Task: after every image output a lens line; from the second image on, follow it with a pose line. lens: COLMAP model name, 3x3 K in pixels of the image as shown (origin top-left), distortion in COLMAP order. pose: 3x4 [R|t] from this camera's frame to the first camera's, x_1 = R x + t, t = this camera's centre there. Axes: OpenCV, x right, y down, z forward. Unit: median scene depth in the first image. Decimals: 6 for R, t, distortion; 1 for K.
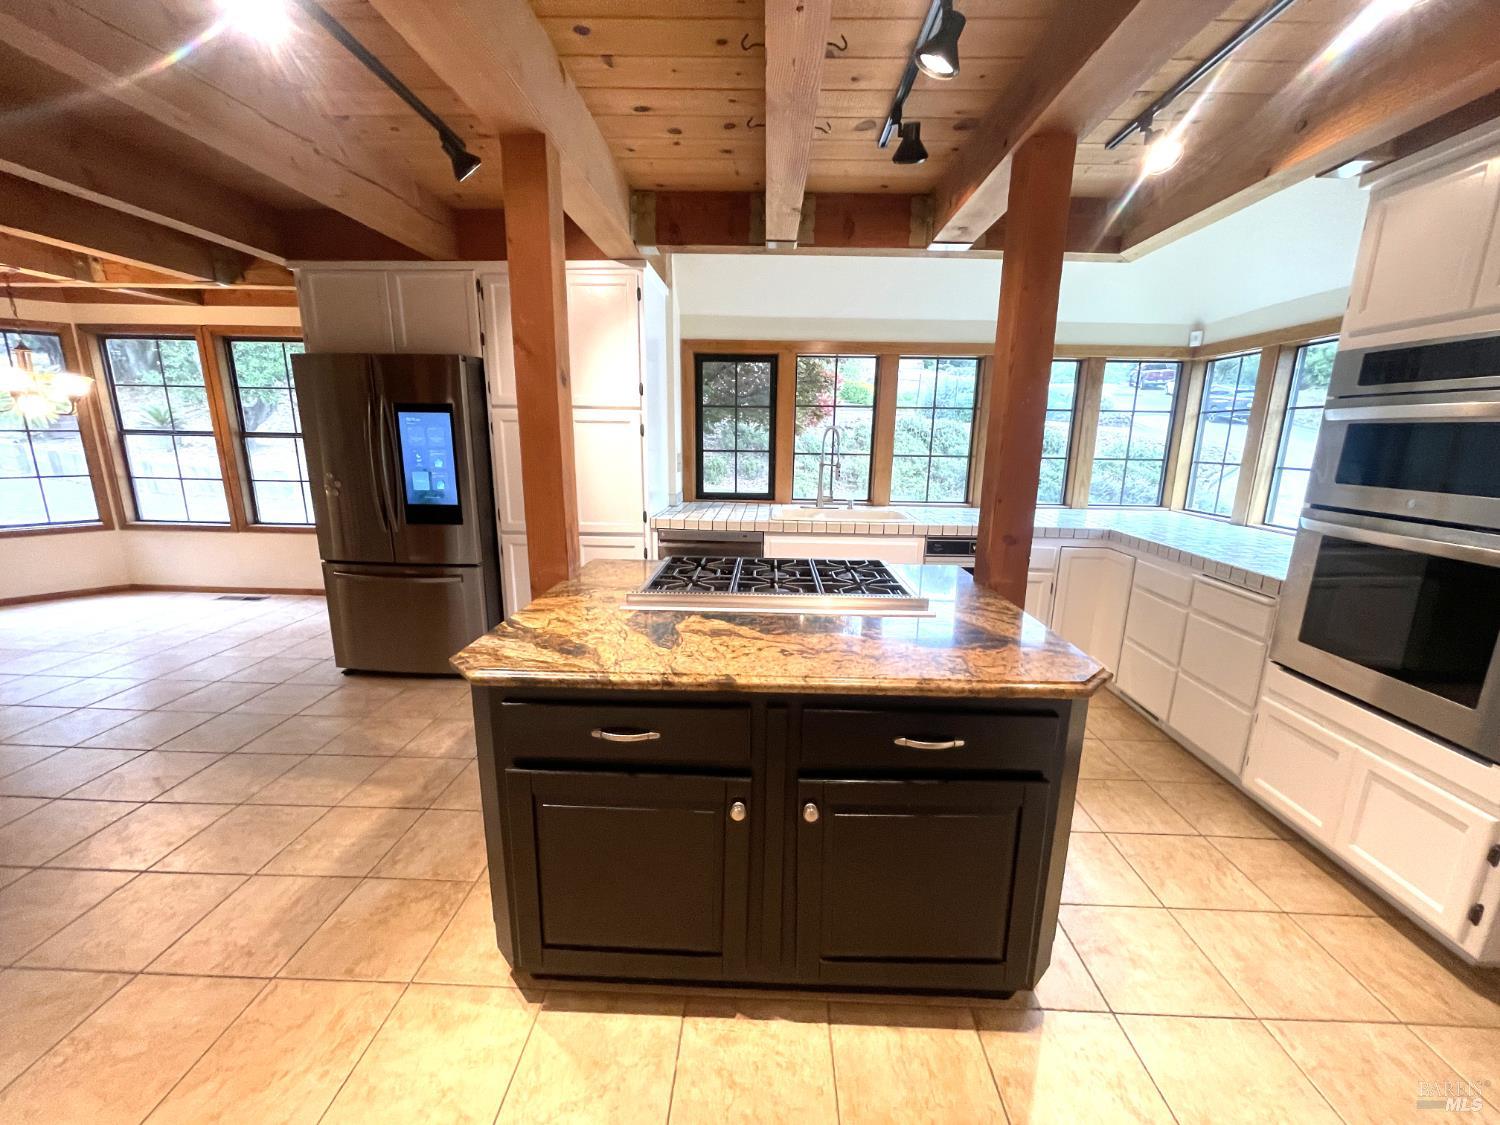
lens RADIAL K [[602.1, 0, 754.3], [0, 602.1, 563.0], [0, 0, 1]] dist [0.001651, 0.000354]
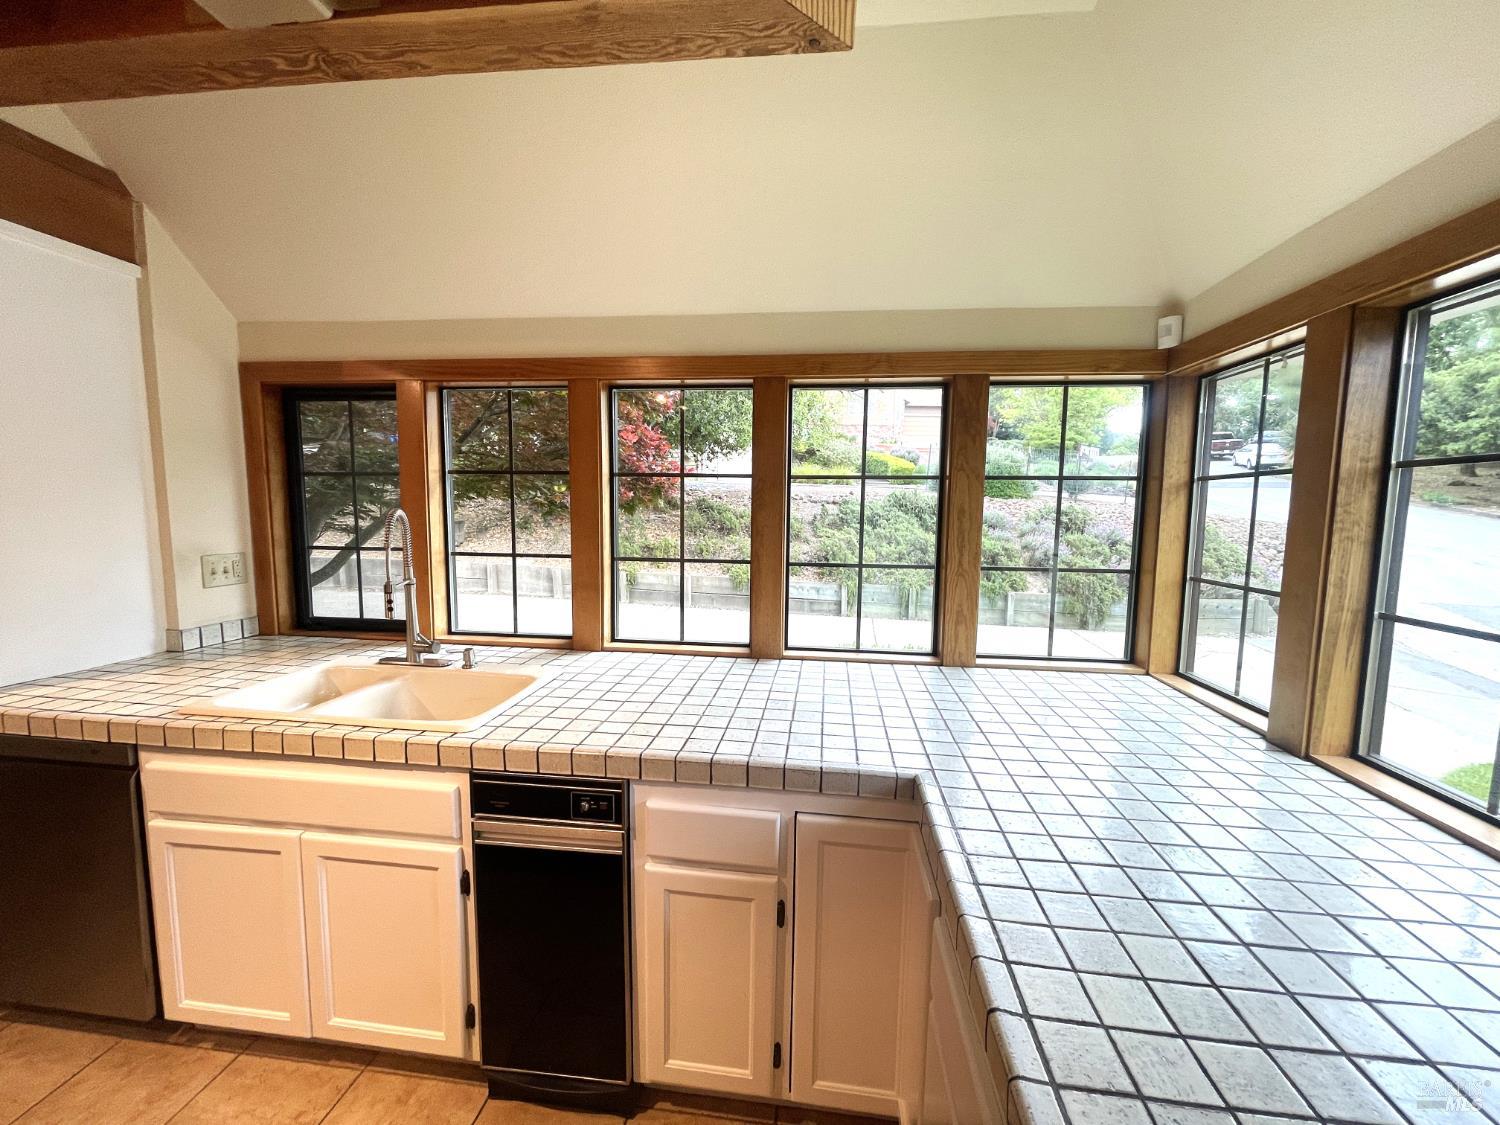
lens RADIAL K [[602.1, 0, 749.8], [0, 602.1, 565.7], [0, 0, 1]] dist [0.001651, 0.000354]
pose [[0.995107, 0.007735, -0.098502, 0.478745], [-0.019146, 0.993131, -0.115430, -0.129974], [0.096933, 0.116751, 0.988420, 0.545095]]
